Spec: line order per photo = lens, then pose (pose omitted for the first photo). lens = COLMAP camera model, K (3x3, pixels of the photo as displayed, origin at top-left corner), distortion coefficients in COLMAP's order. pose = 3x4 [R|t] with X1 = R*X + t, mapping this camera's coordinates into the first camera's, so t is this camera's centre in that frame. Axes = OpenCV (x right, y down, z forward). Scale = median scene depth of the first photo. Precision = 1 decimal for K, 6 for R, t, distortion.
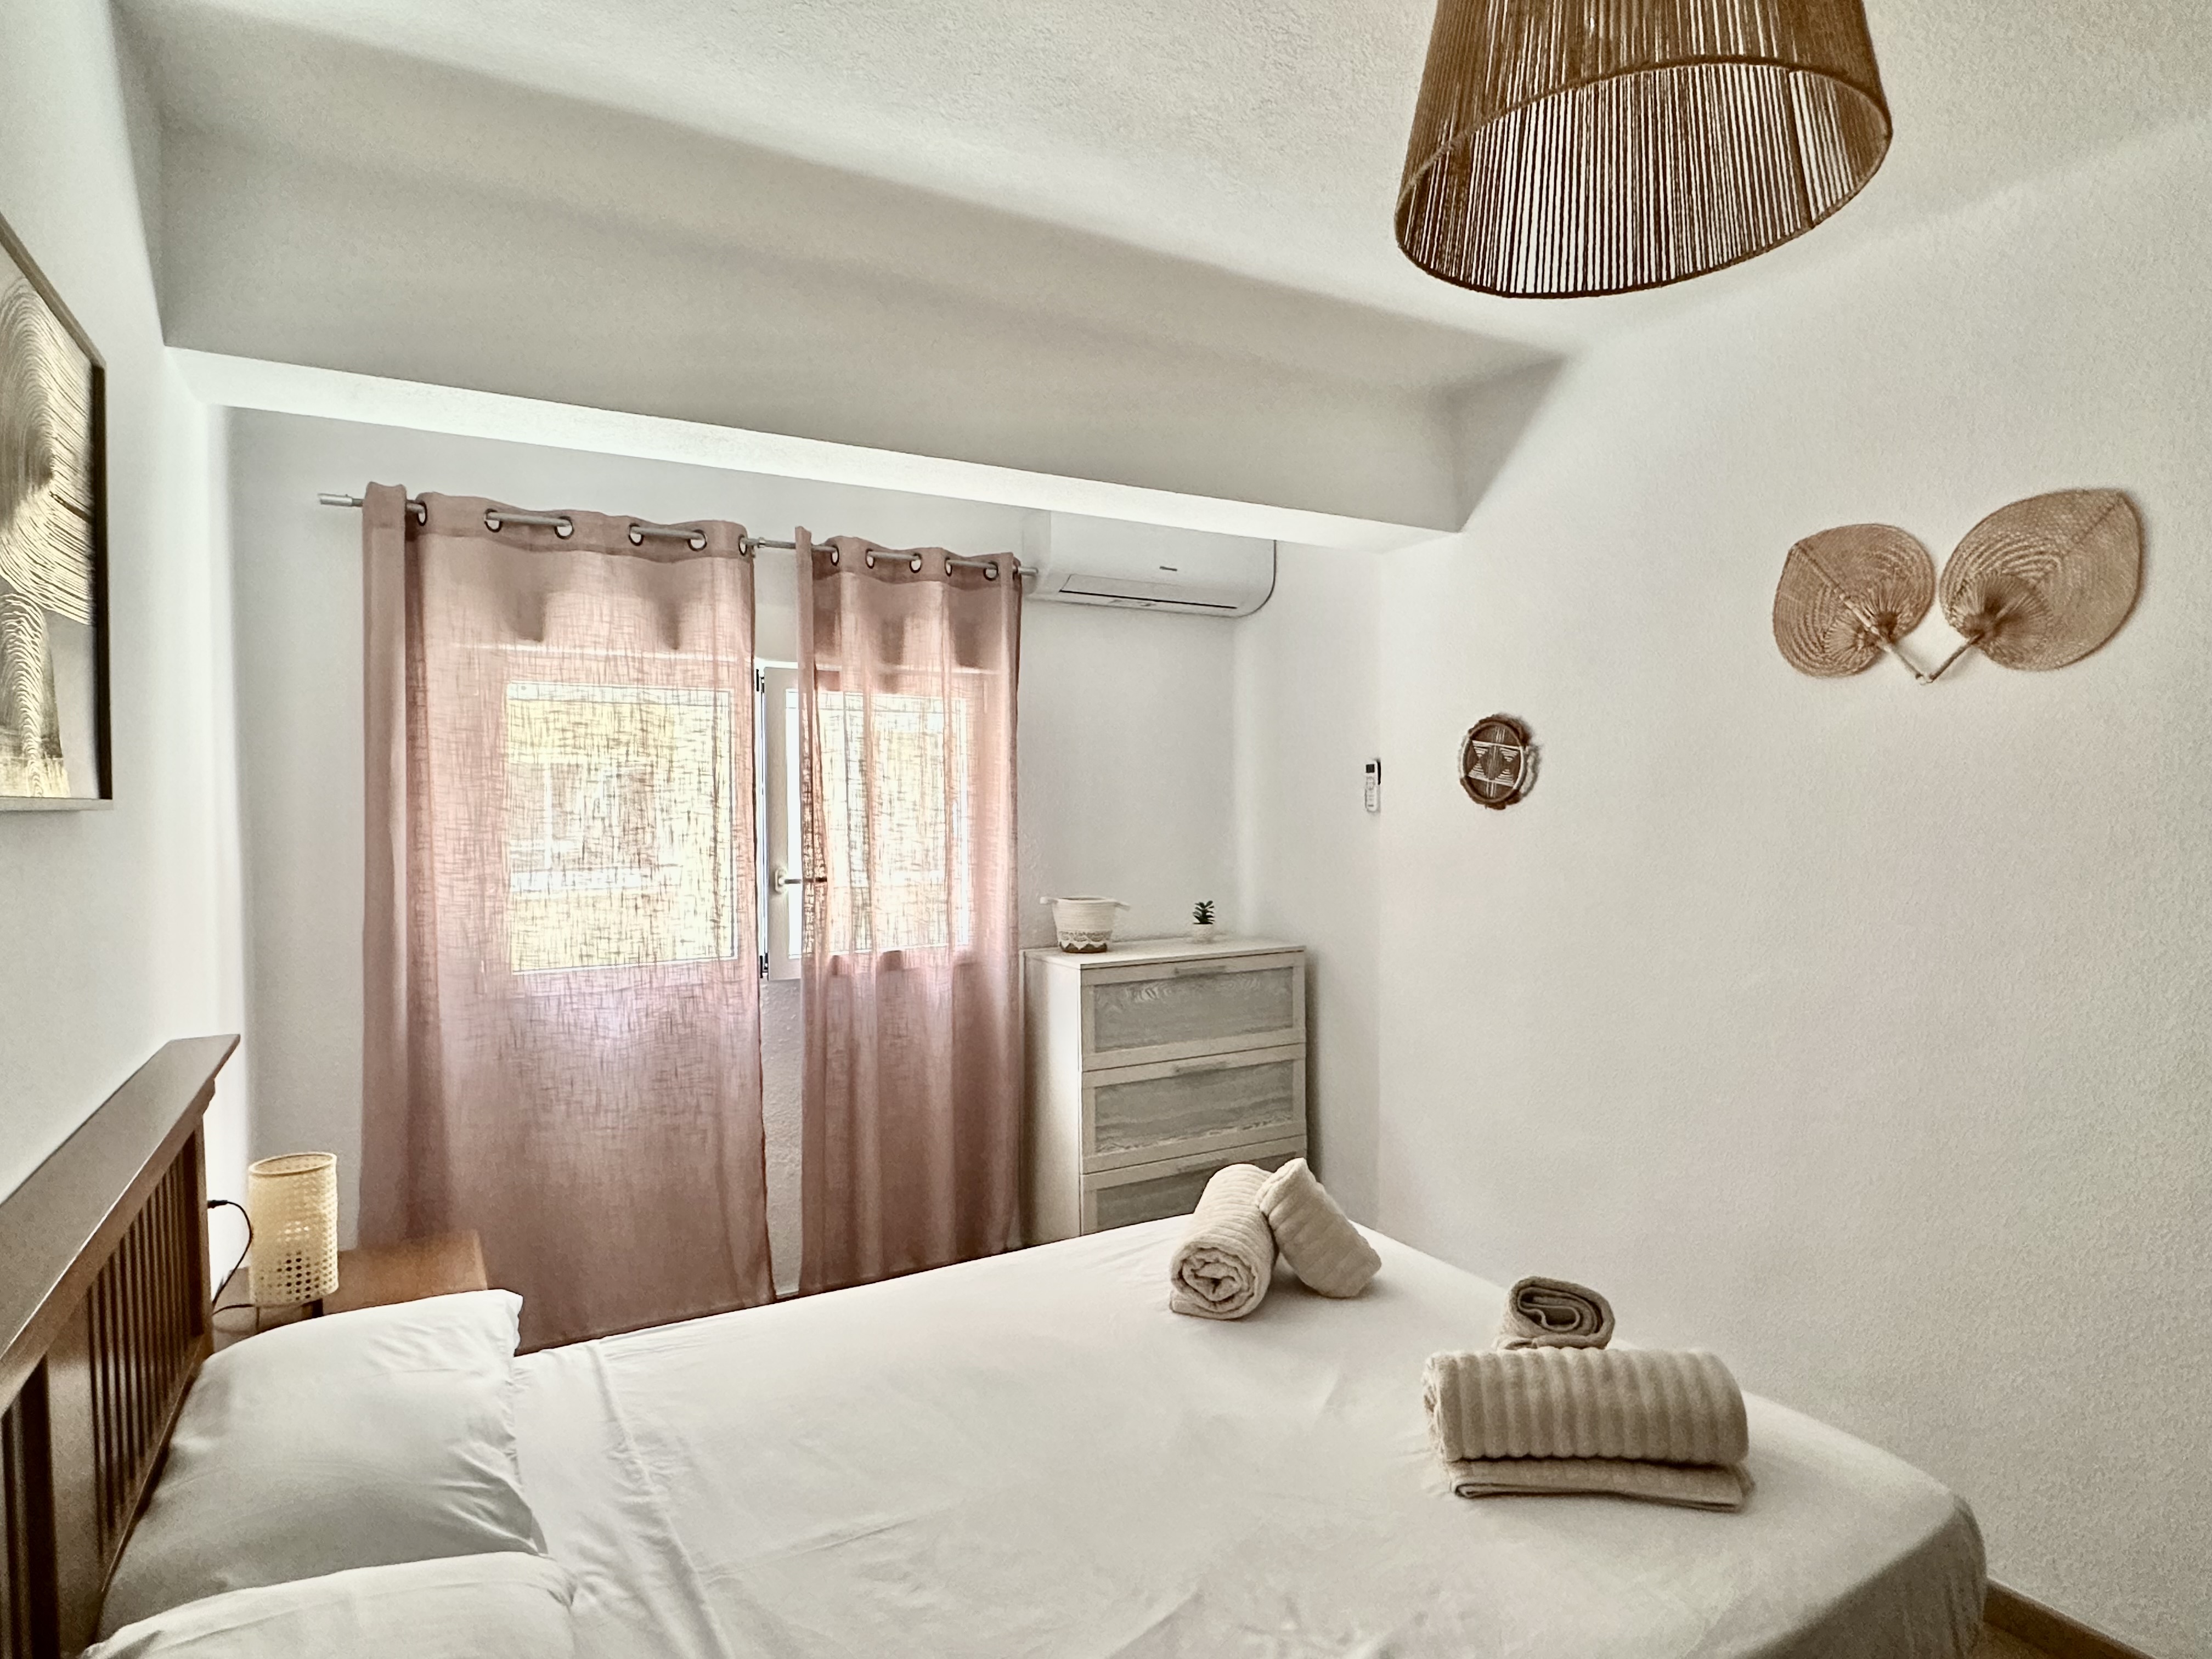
lens RADIAL K [[1226.1, 0, 1106.0], [0, 1226.1, 829.5], [0, 0, 1]] dist [0.001433, -0.000821]
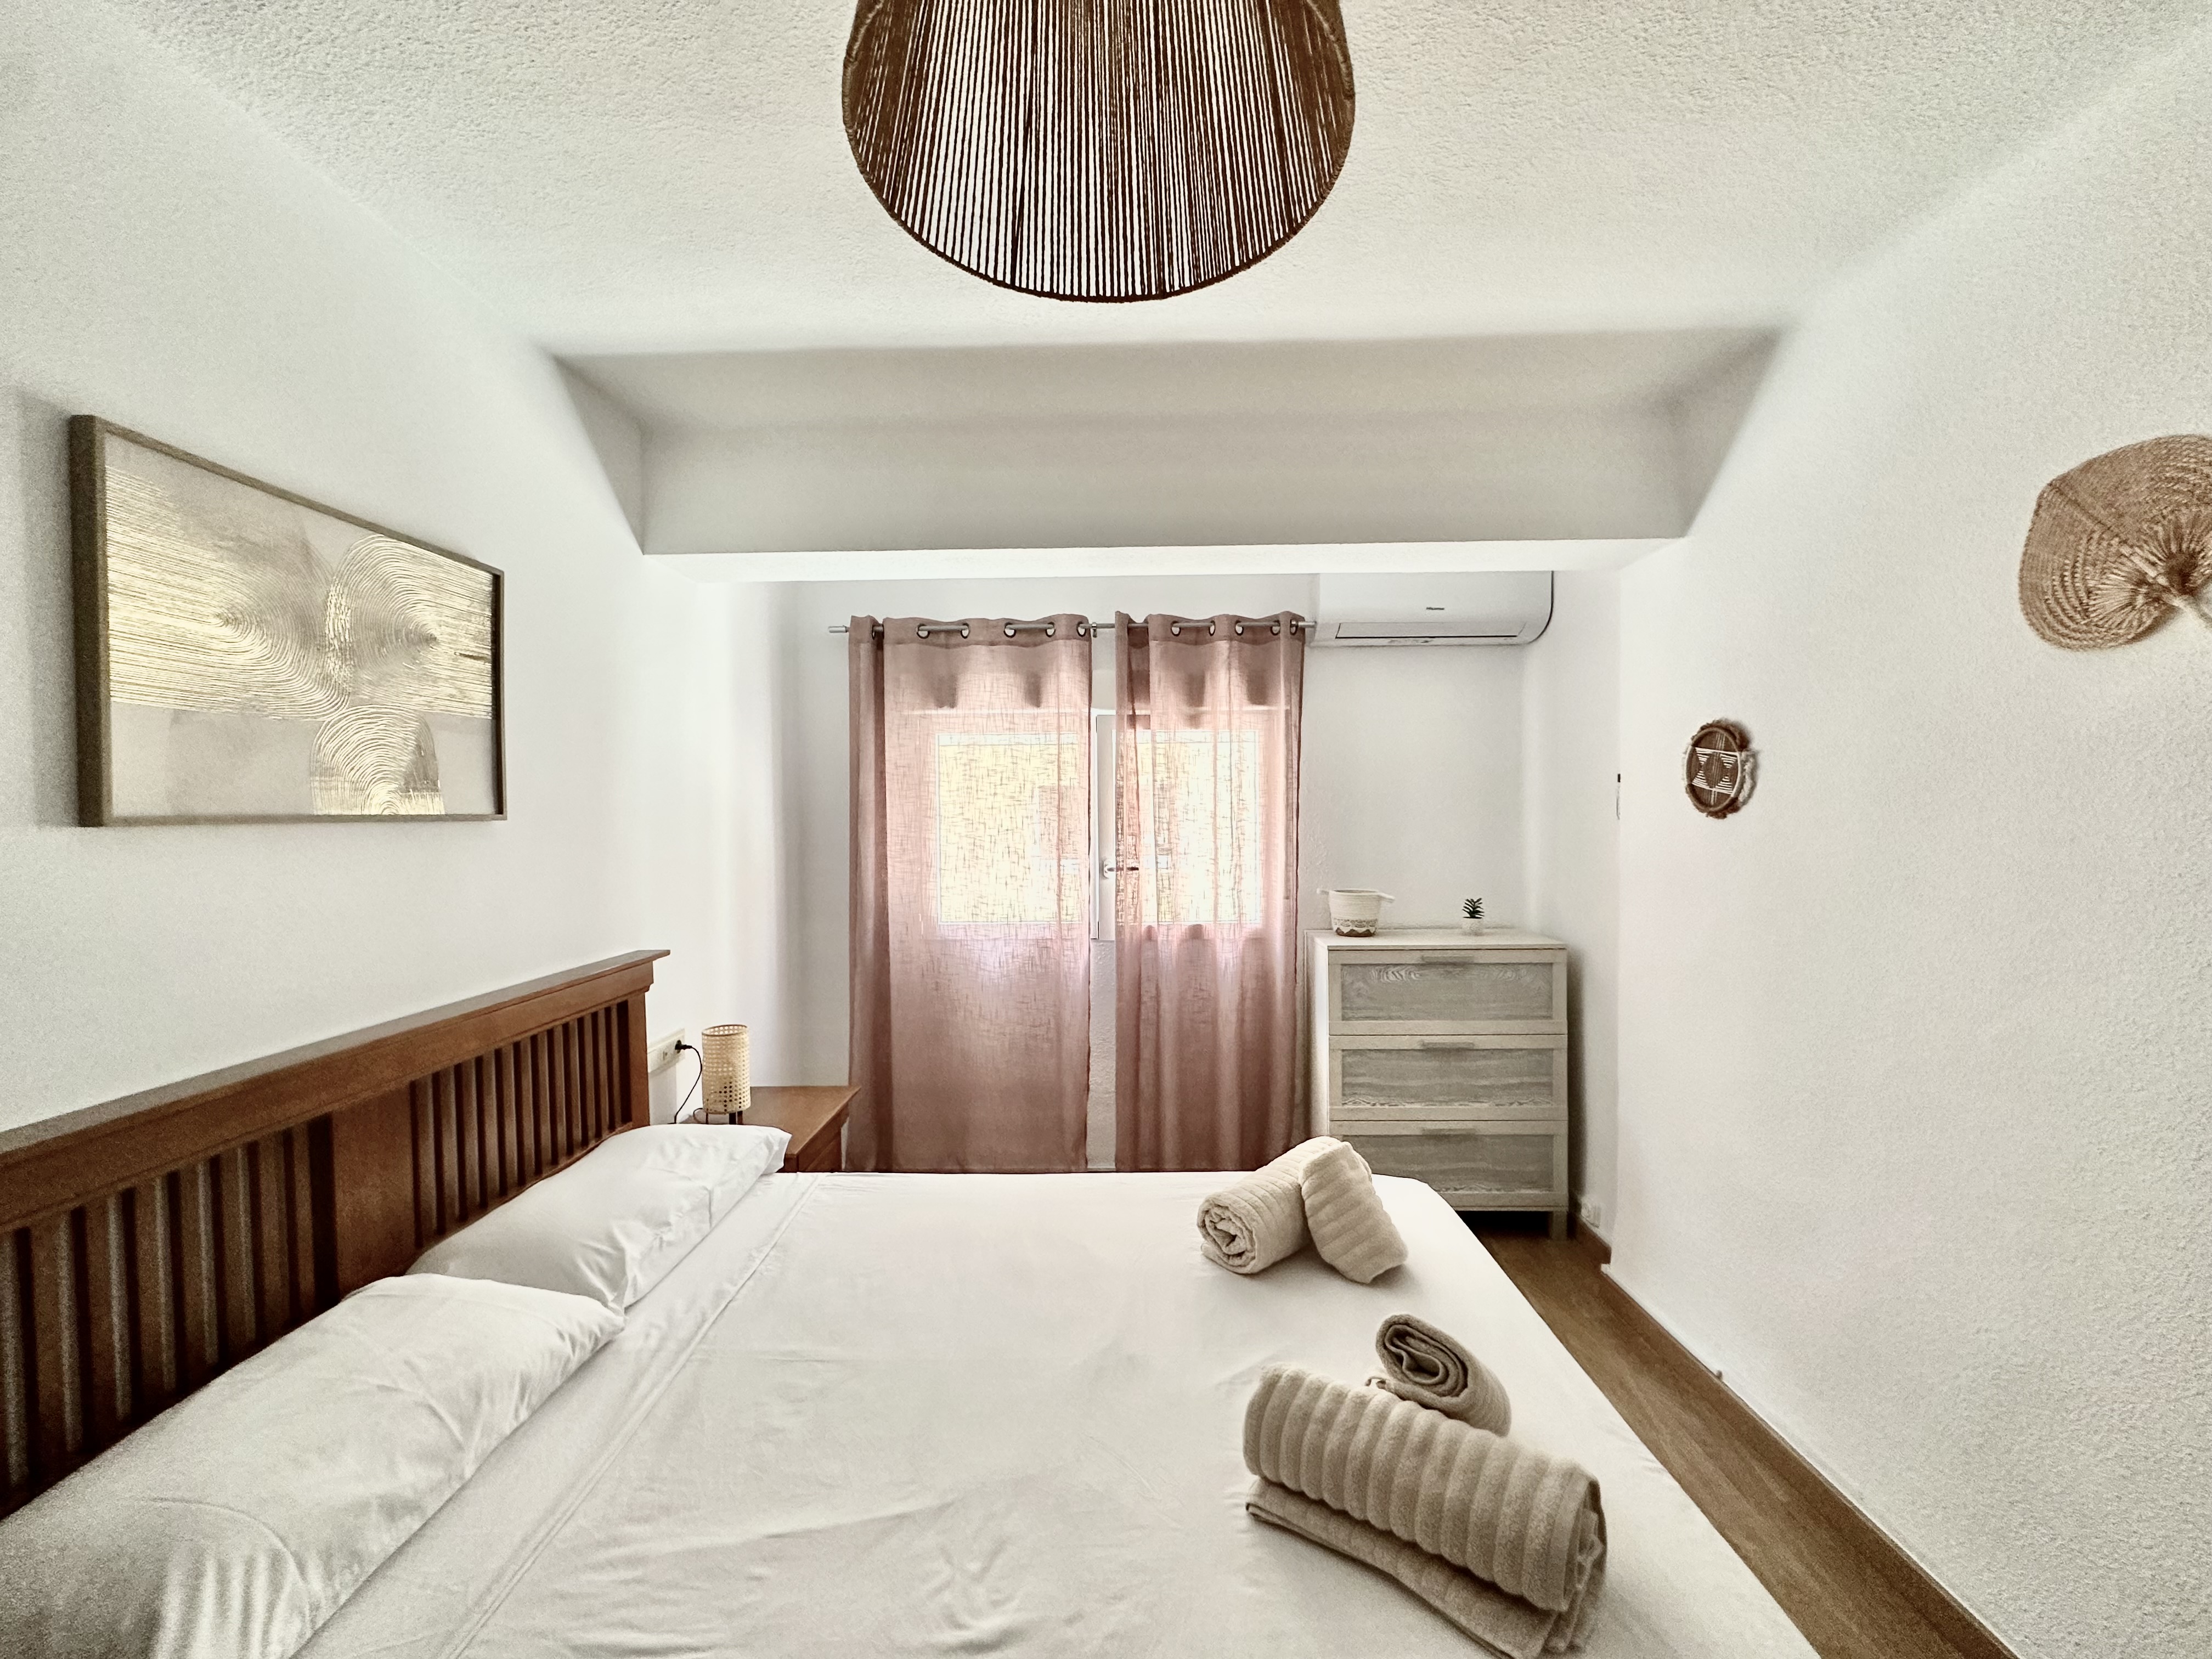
lens RADIAL K [[884.3, 0, 1106.5], [0, 884.3, 824.0], [0, 0, 1]] dist [0.001849, -0.000188]
pose [[0.853639, 0.005661, -0.520835, 0.266194], [-0.008546, 0.999959, -0.003138, -0.005577], [0.520795, 0.007130, 0.853652, 0.154326]]
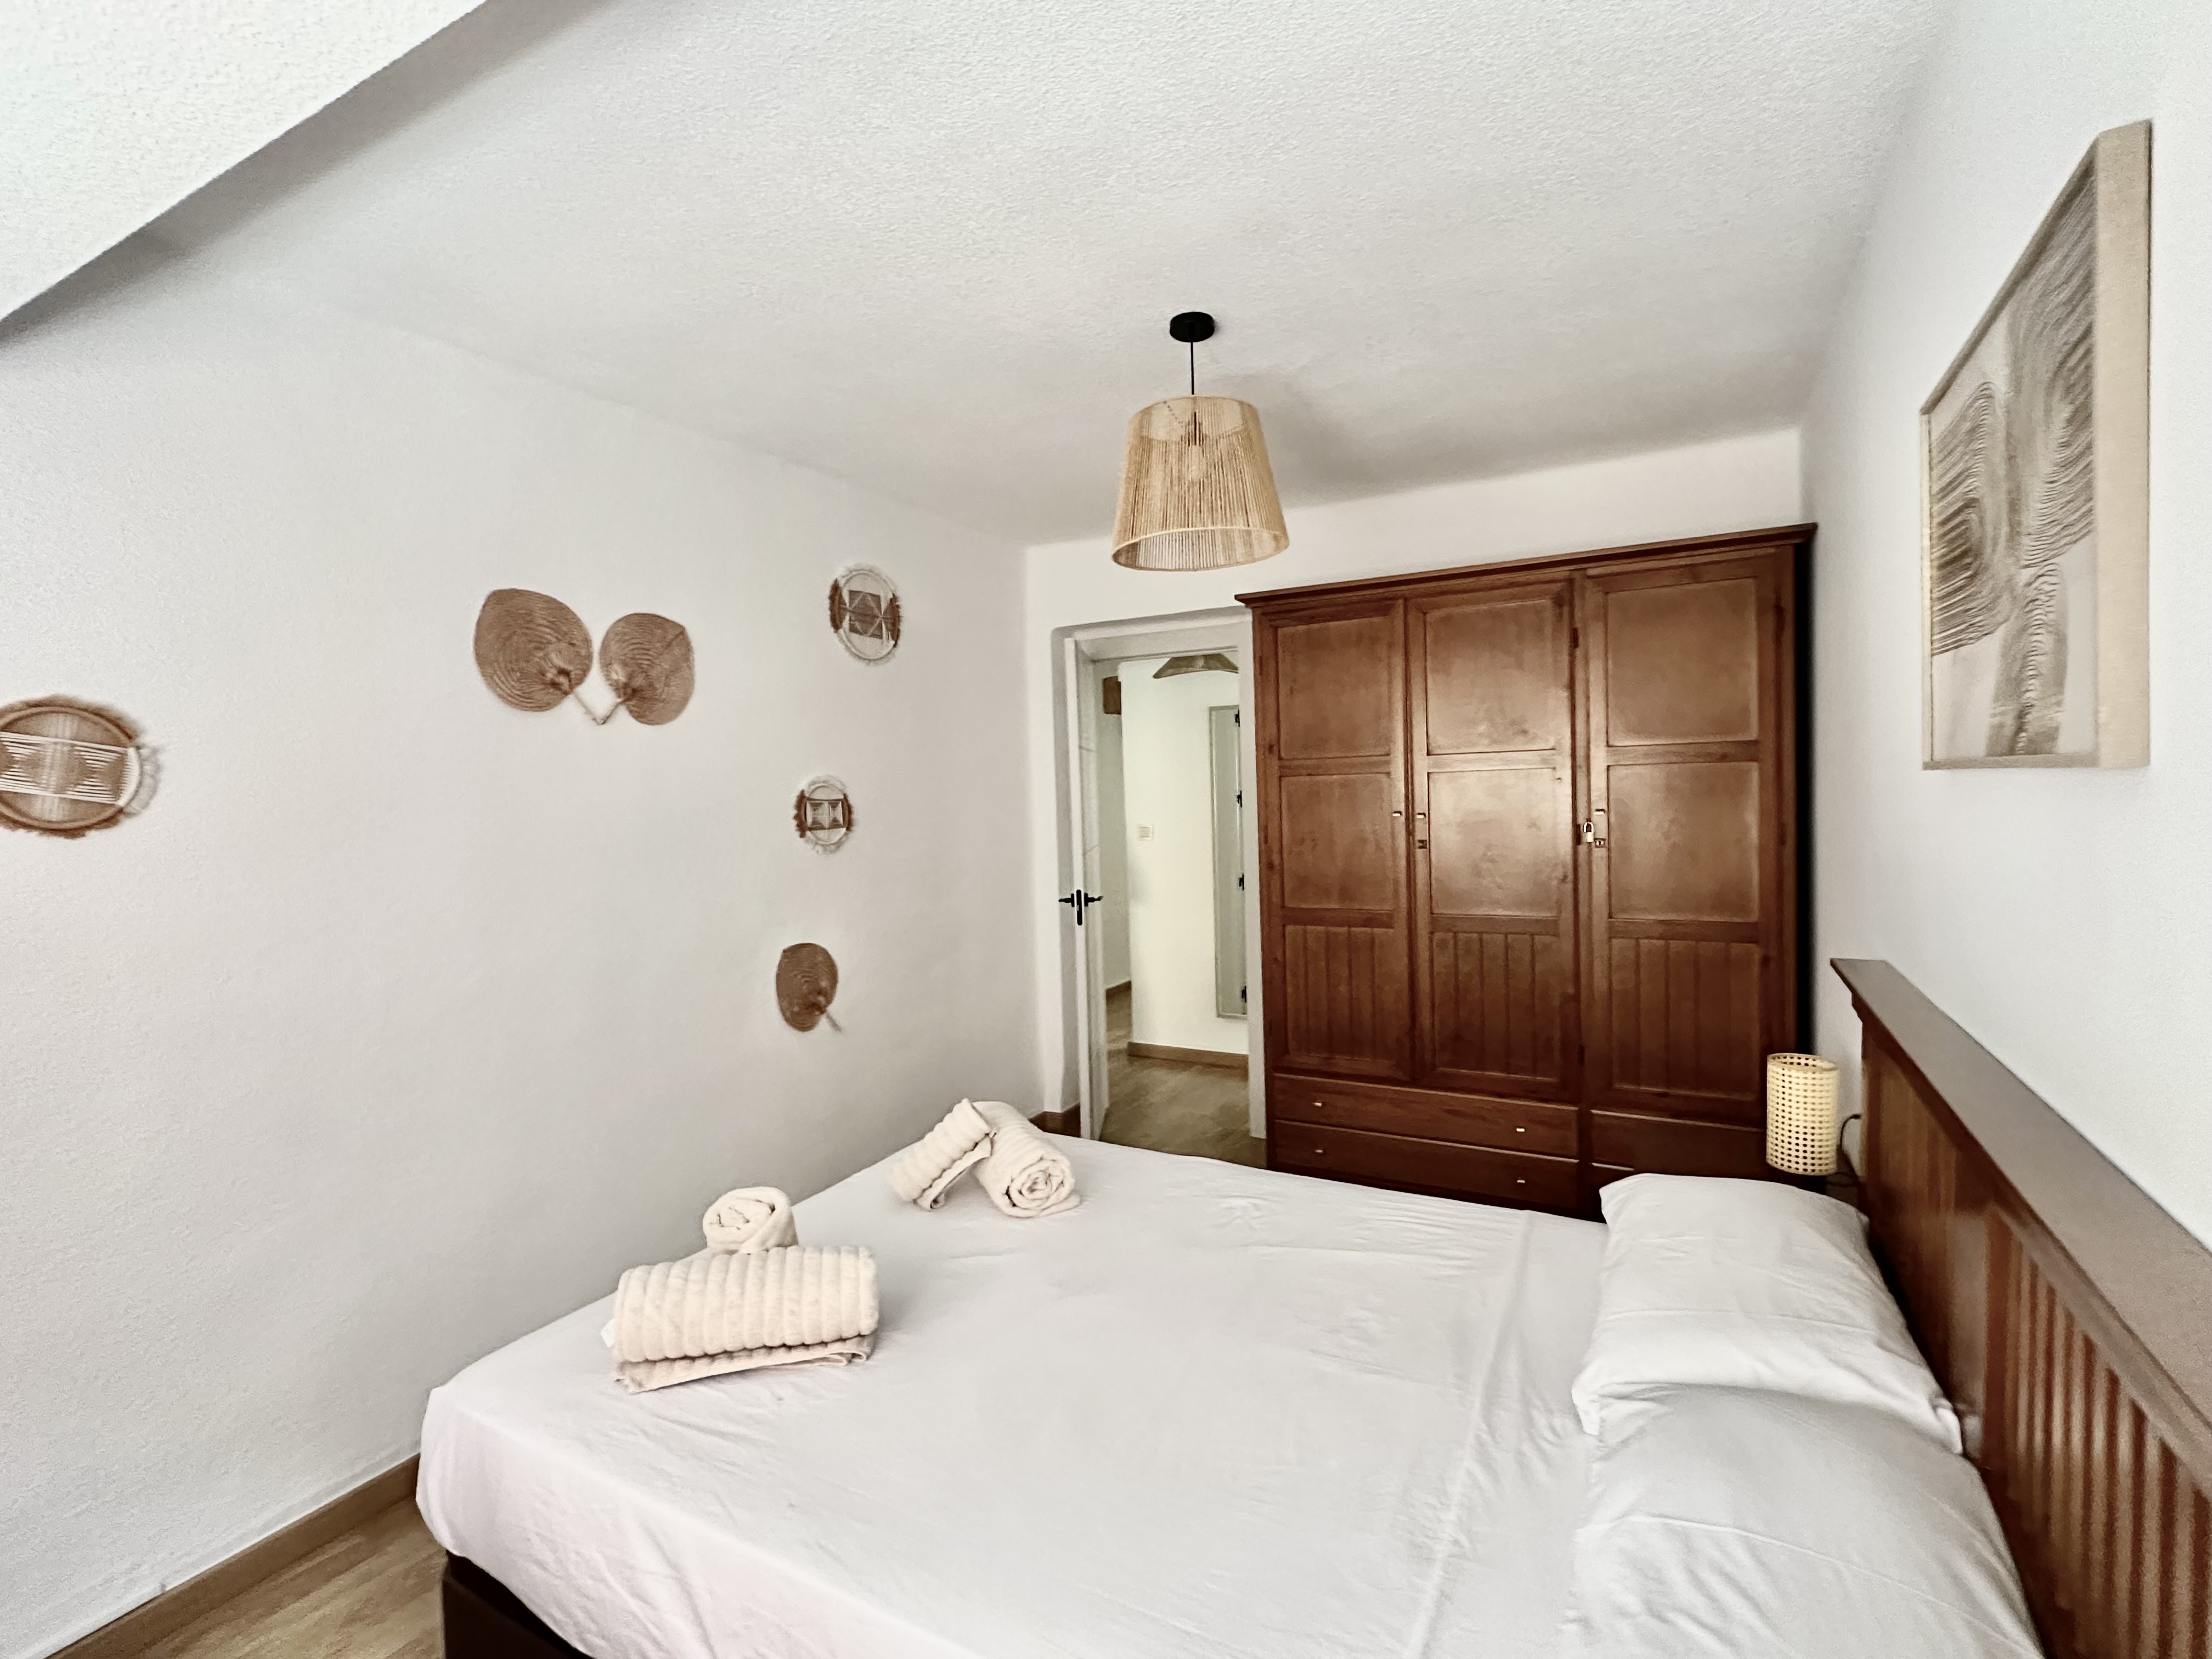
lens RADIAL K [[1028.1, 0, 1106.0], [0, 1028.1, 829.5], [0, 0, 1]] dist [0.000545, 0.000103]
pose [[-0.514198, -0.012628, 0.857578, -0.447569], [0.053448, 0.997476, 0.046736, -0.016902], [-0.856004, 0.069867, -0.512226, 0.788735]]
